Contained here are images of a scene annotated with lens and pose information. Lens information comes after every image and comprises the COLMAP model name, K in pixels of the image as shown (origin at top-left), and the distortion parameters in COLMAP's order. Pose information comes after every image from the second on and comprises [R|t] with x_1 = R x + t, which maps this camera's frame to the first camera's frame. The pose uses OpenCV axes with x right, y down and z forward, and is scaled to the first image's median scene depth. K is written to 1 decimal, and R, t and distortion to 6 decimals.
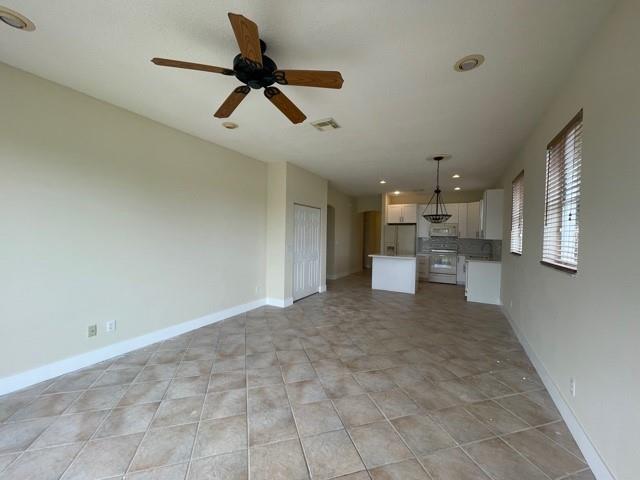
lens RADIAL K [[258.2, 0, 320.0], [0, 258.2, 240.0], [0, 0, 1]] dist [-0.002698, -0.000372]
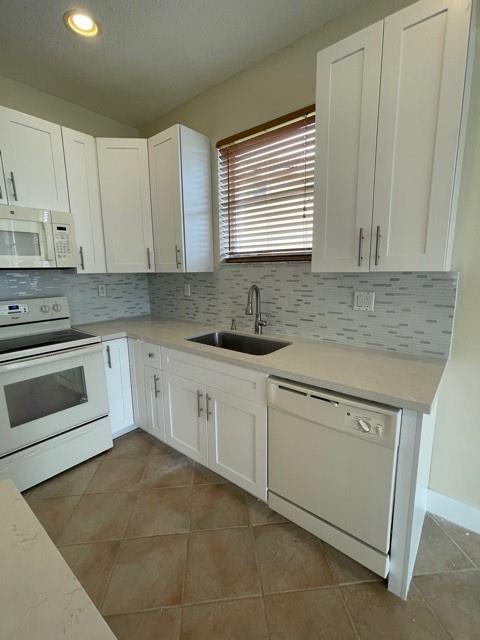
lens RADIAL K [[288.0, 0, 240.0], [0, 288.0, 320.0], [0, 0, 1]] dist [0.000191, 0.000344]
pose [[0.174263, -0.192995, 0.965601, 0.264973], [0.039360, 0.981187, 0.189007, -0.009518], [-0.983912, 0.005069, 0.178581, 0.760554]]
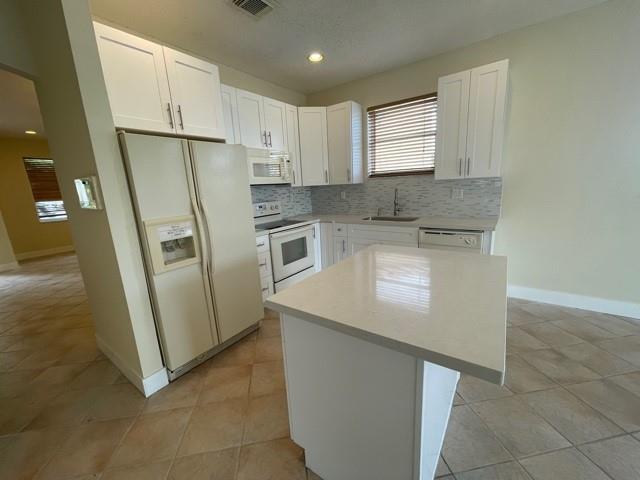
lens RADIAL K [[258.2, 0, 320.0], [0, 258.2, 240.0], [0, 0, 1]] dist [-0.002698, -0.000372]
pose [[0.120609, -0.233385, 0.964876, 0.079479], [0.075321, 0.971320, 0.225529, -0.014273], [-0.989838, 0.045474, 0.134729, 0.861548]]
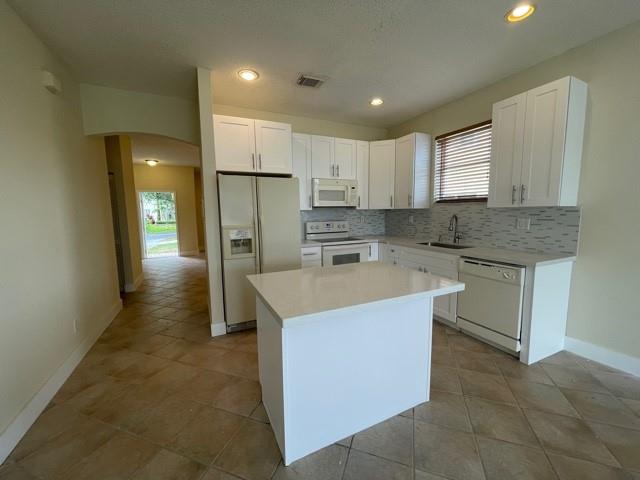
lens RADIAL K [[258.2, 0, 320.0], [0, 258.2, 240.0], [0, 0, 1]] dist [-0.002698, -0.000372]
pose [[0.578443, -0.118288, 0.807101, 0.061529], [0.043404, 0.992492, 0.114352, -0.008360], [-0.814567, -0.031115, 0.579234, 0.729324]]
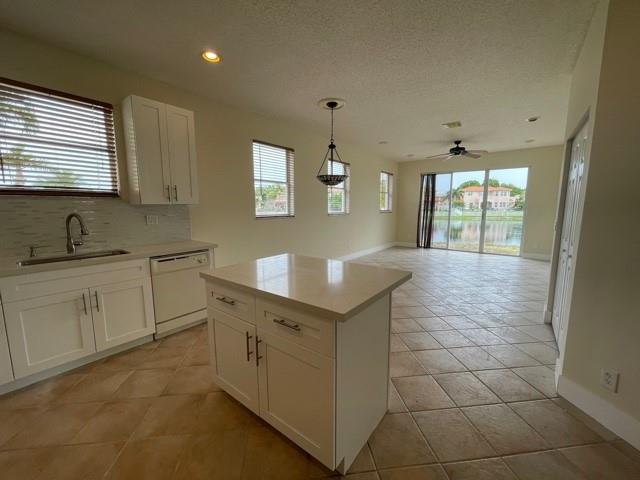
lens RADIAL K [[258.2, 0, 320.0], [0, 258.2, 240.0], [0, 0, 1]] dist [-0.002698, -0.000372]
pose [[-0.989643, -0.039072, 0.138132, 0.198892], [-0.017329, 0.987726, 0.155232, -0.011923], [-0.142502, 0.151230, -0.978173, 1.037629]]
